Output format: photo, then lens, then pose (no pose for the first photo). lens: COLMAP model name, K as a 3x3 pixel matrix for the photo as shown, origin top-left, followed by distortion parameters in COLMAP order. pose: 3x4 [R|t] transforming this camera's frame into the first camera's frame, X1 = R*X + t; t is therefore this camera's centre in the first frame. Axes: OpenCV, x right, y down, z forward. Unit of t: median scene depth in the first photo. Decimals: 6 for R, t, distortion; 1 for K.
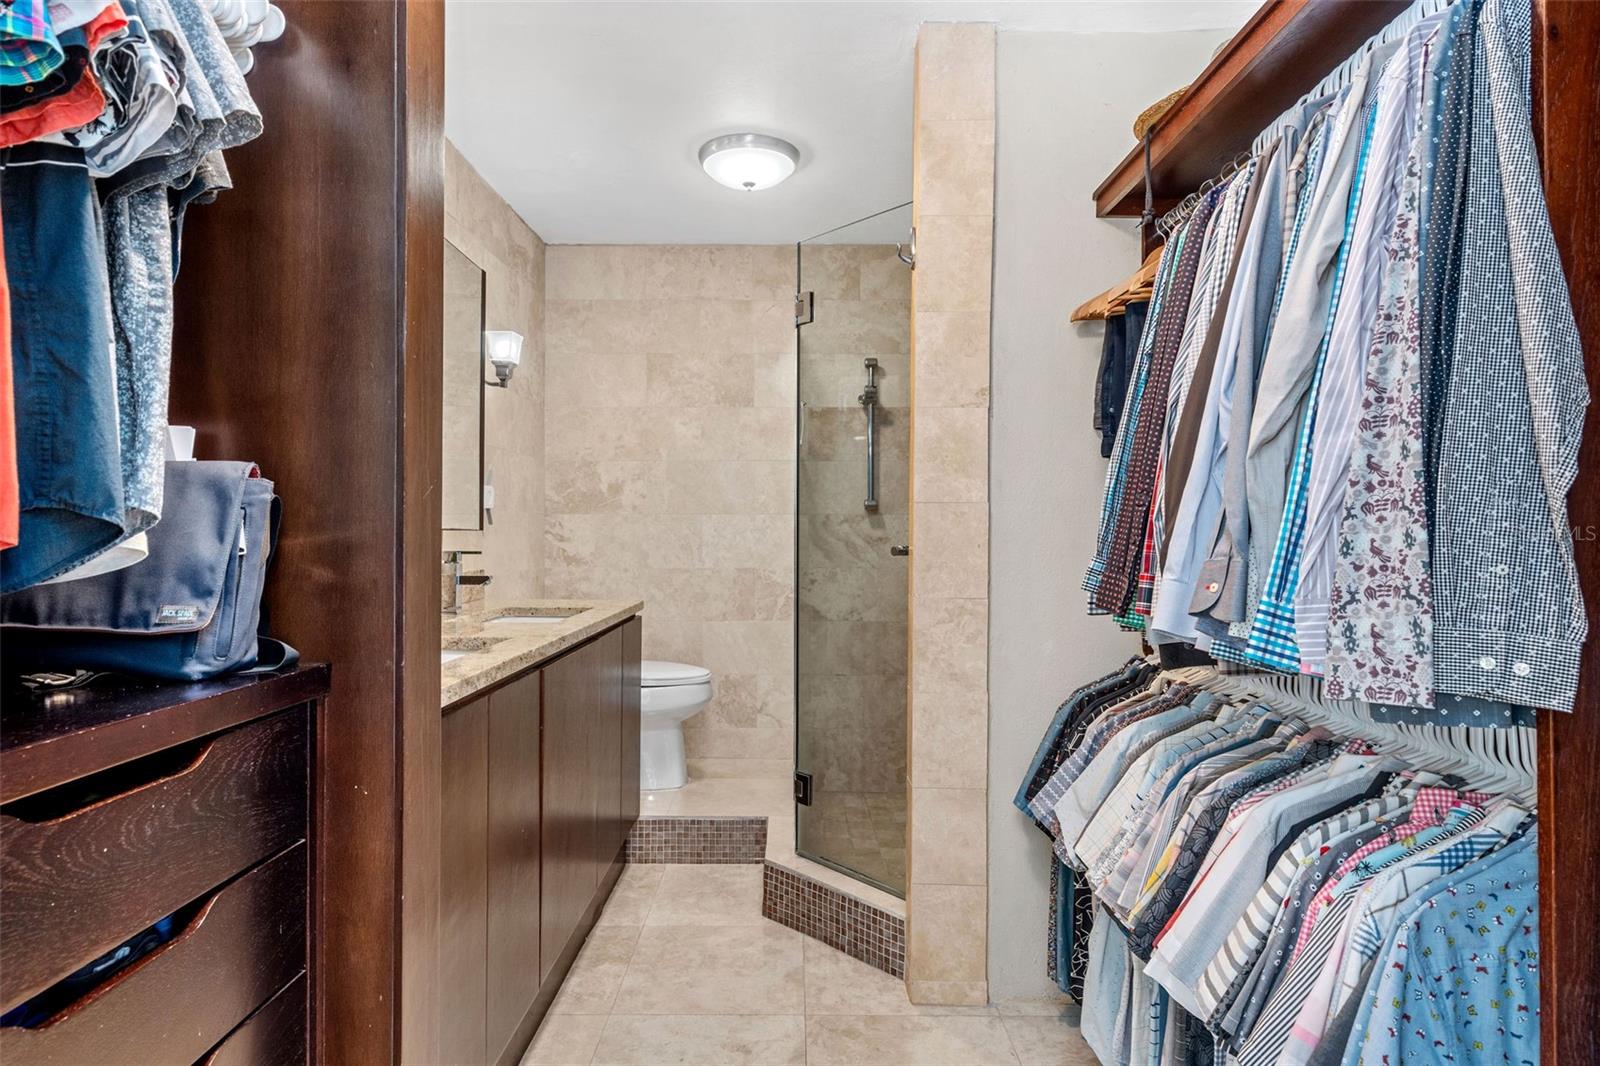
lens RADIAL K [[888.8, 0, 798.2], [0, 888.8, 534.3], [0, 0, 1]] dist [0.017652, -0.000081]
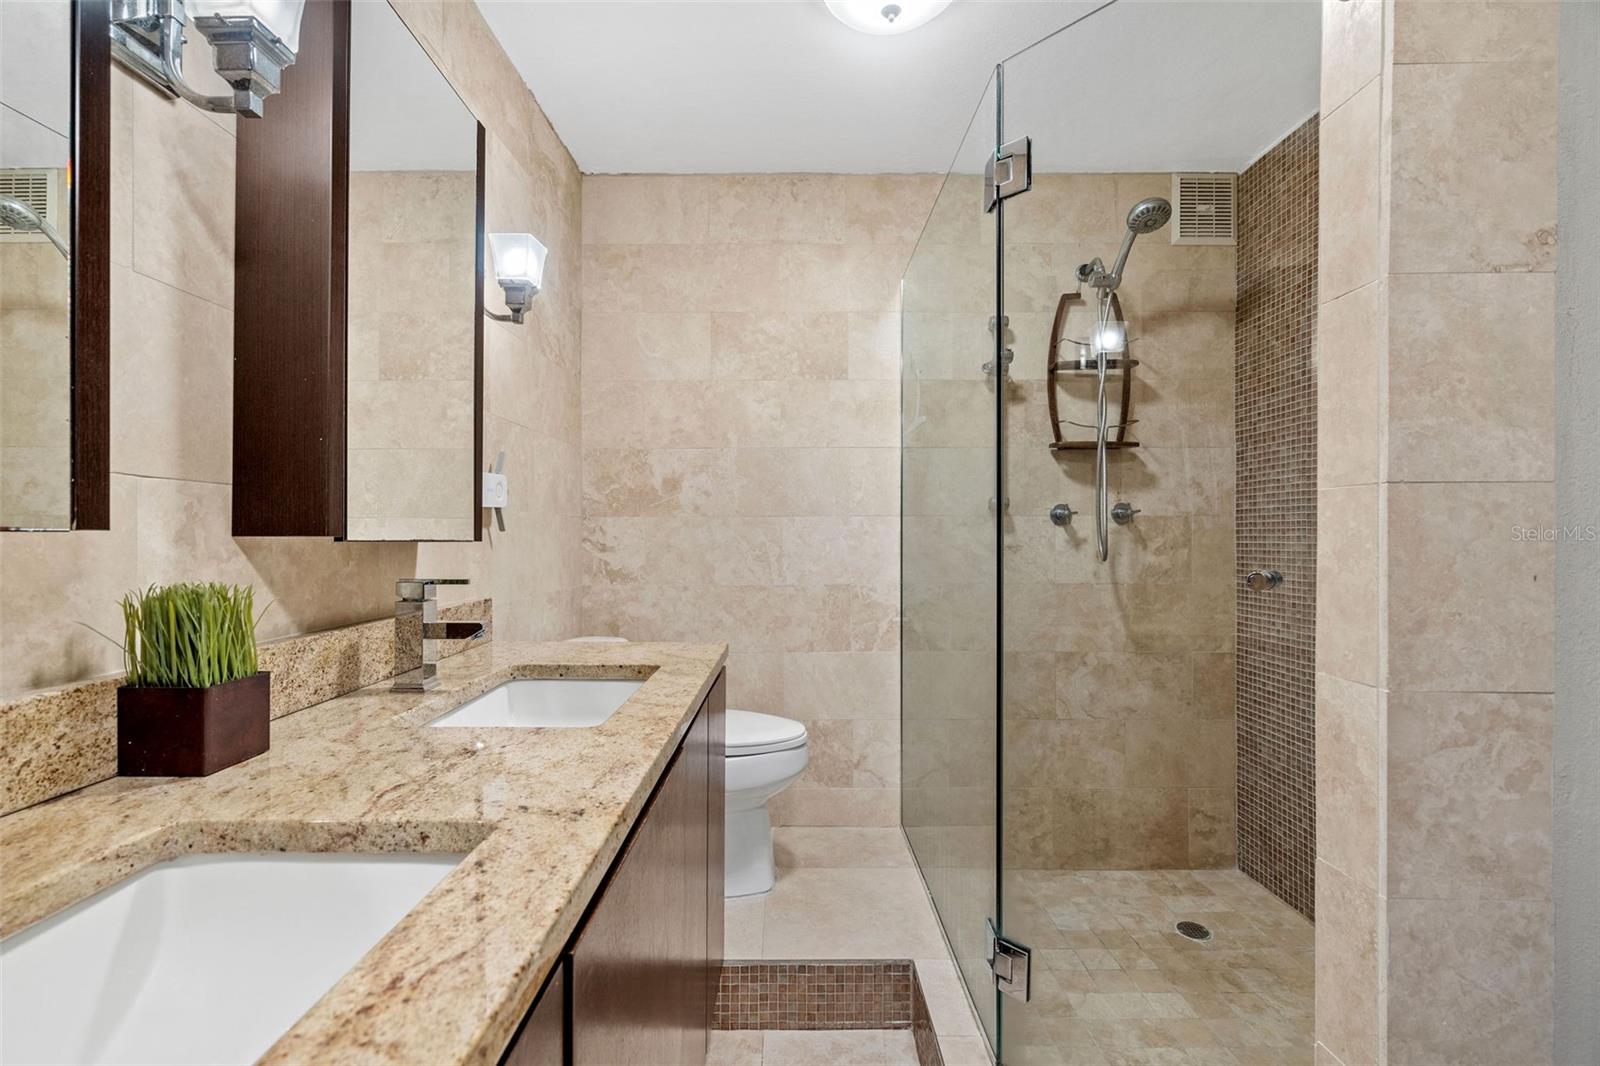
lens RADIAL K [[725.7, 0, 798.5], [0, 725.7, 536.4], [0, 0, 1]] dist [-0.002135, -0.000076]
pose [[0.999948, -0.003820, 0.009404, -0.100106], [0.003809, 0.999992, 0.001151, -0.005476], [-0.009408, -0.001116, 0.999955, 0.359549]]
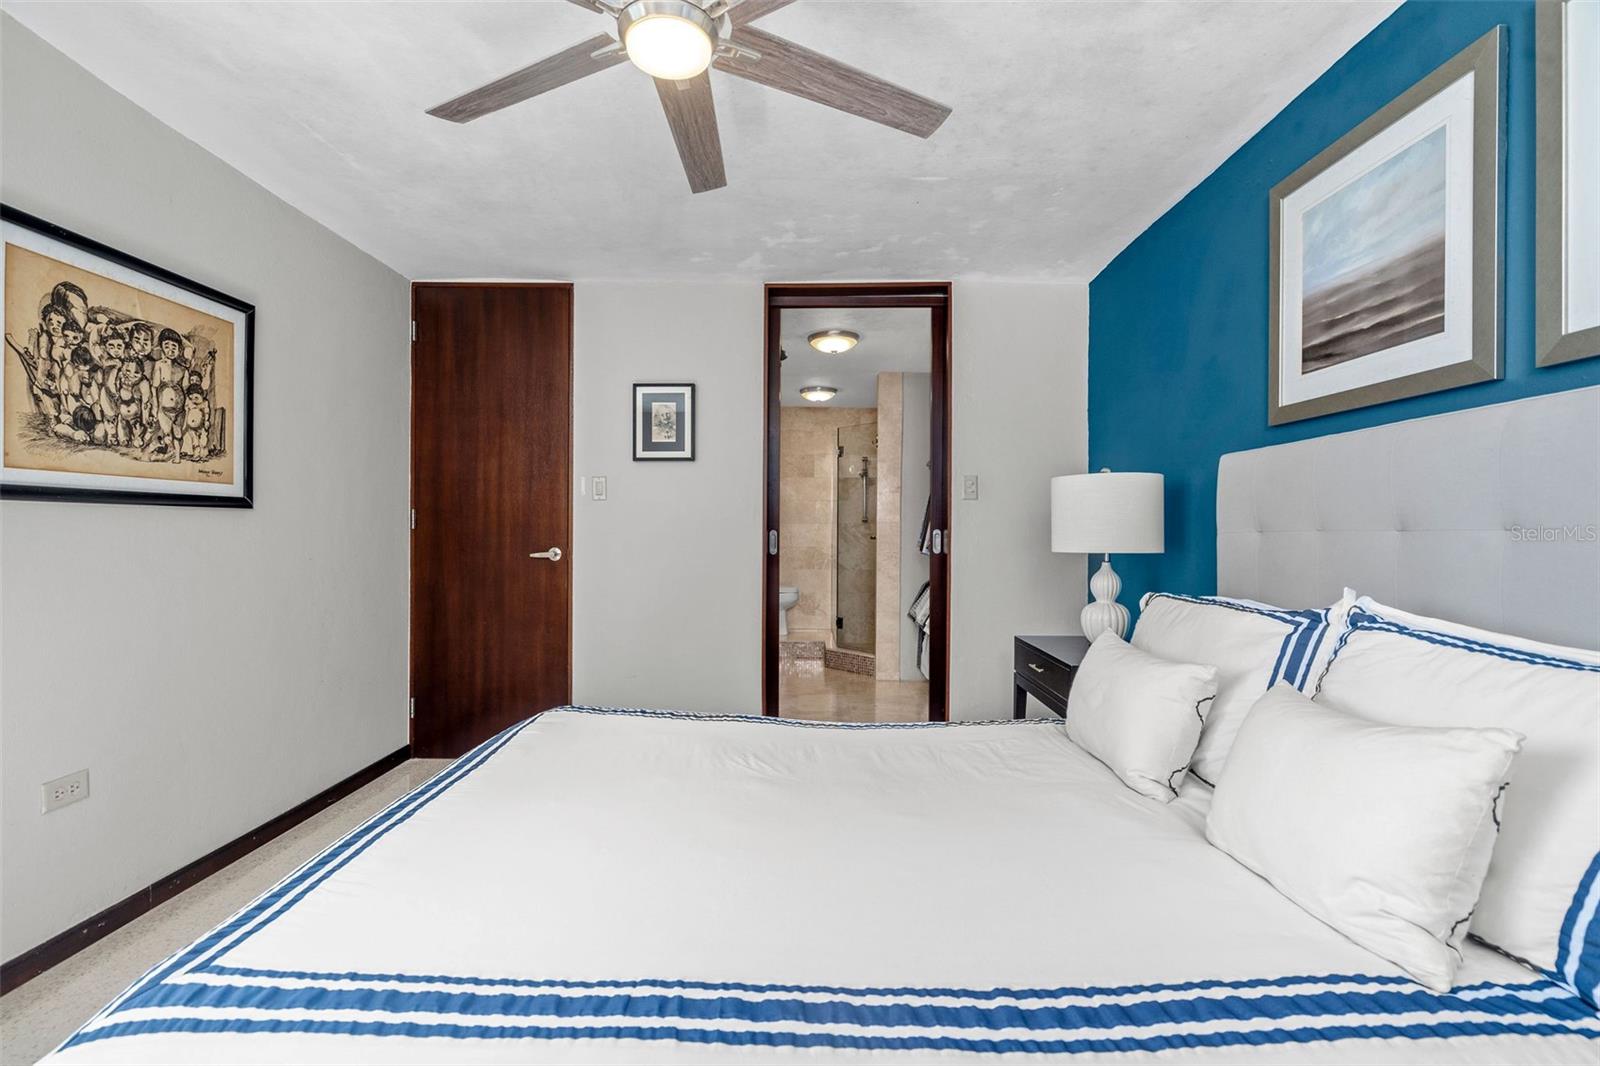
lens RADIAL K [[725.7, 0, 799.7], [0, 725.7, 531.0], [0, 0, 1]] dist [-0.002135, -0.000076]
pose [[0.999910, 0.001959, -0.013293, -0.062493], [-0.001930, 0.999996, 0.002163, -0.007221], [0.013297, -0.002137, 0.999909, -0.894816]]
